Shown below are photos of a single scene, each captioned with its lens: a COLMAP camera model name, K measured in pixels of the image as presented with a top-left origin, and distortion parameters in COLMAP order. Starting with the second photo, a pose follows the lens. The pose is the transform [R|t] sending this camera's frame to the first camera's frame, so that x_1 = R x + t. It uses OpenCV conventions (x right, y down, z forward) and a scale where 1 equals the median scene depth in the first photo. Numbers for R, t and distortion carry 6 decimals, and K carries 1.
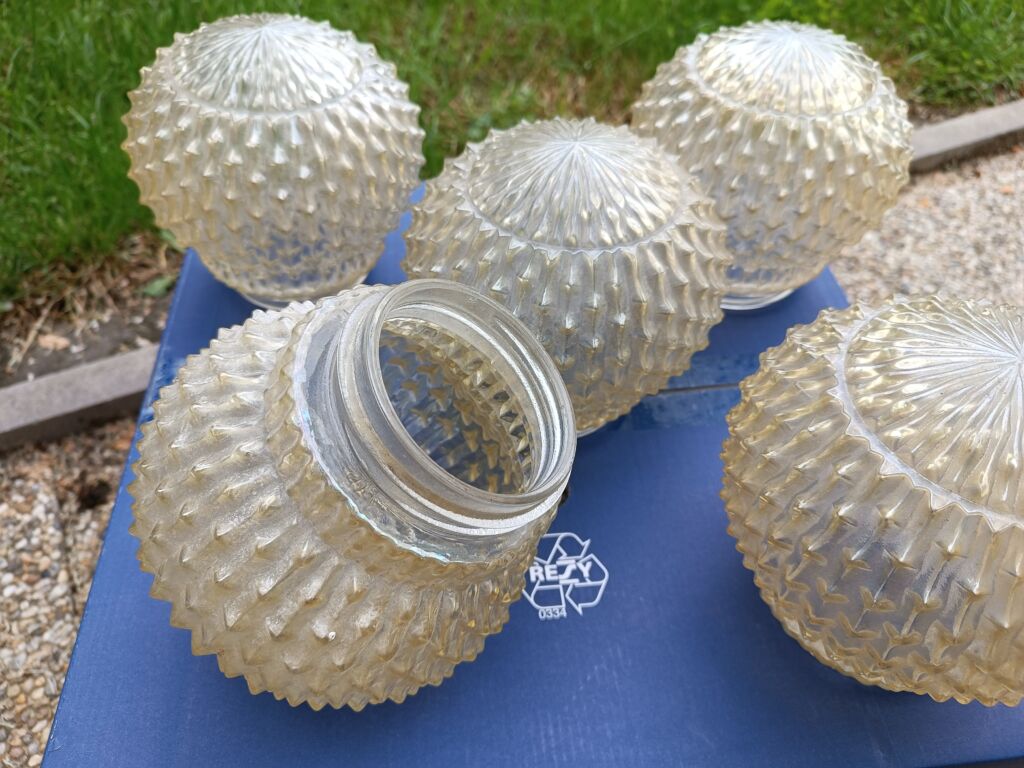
lens RADIAL K [[751.9, 0, 507.9], [0, 751.9, 390.3], [0, 0, 1]] dist [-0.049317, 0.016648]
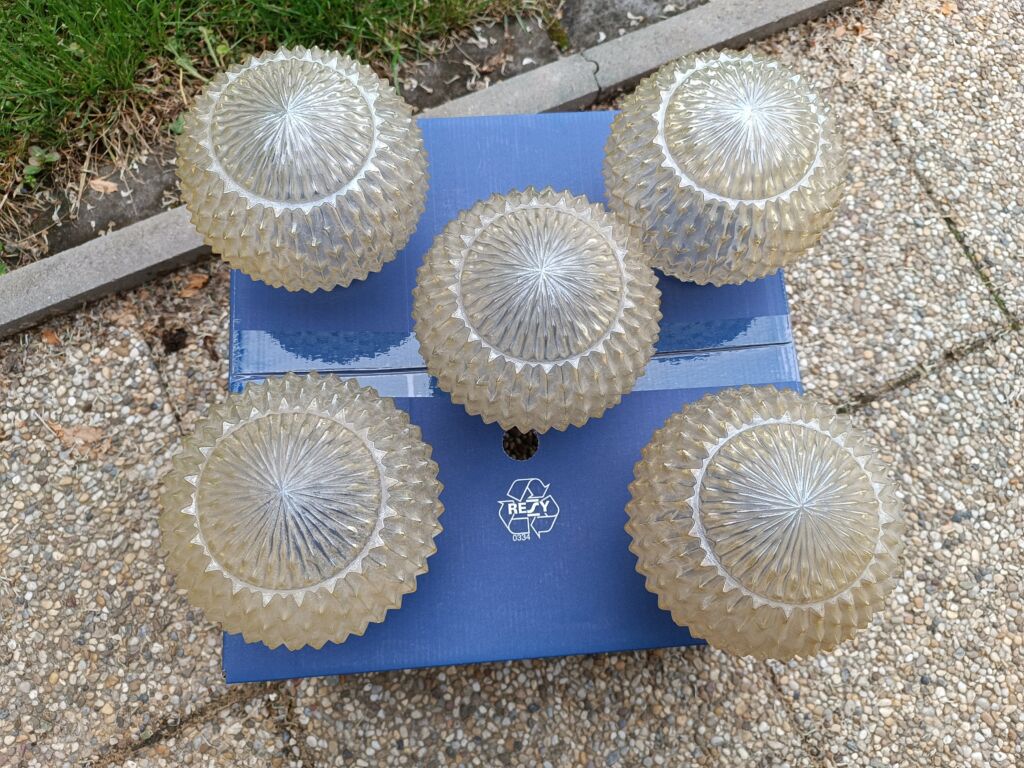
lens RADIAL K [[751.9, 0, 509.8], [0, 751.9, 385.4], [0, 0, 1]] dist [-0.049317, 0.016648]
pose [[0.999622, 0.014521, -0.023367, 0.037574], [-0.002298, 0.890460, 0.455057, -0.394640], [0.027415, -0.454831, 0.890156, -0.146181]]
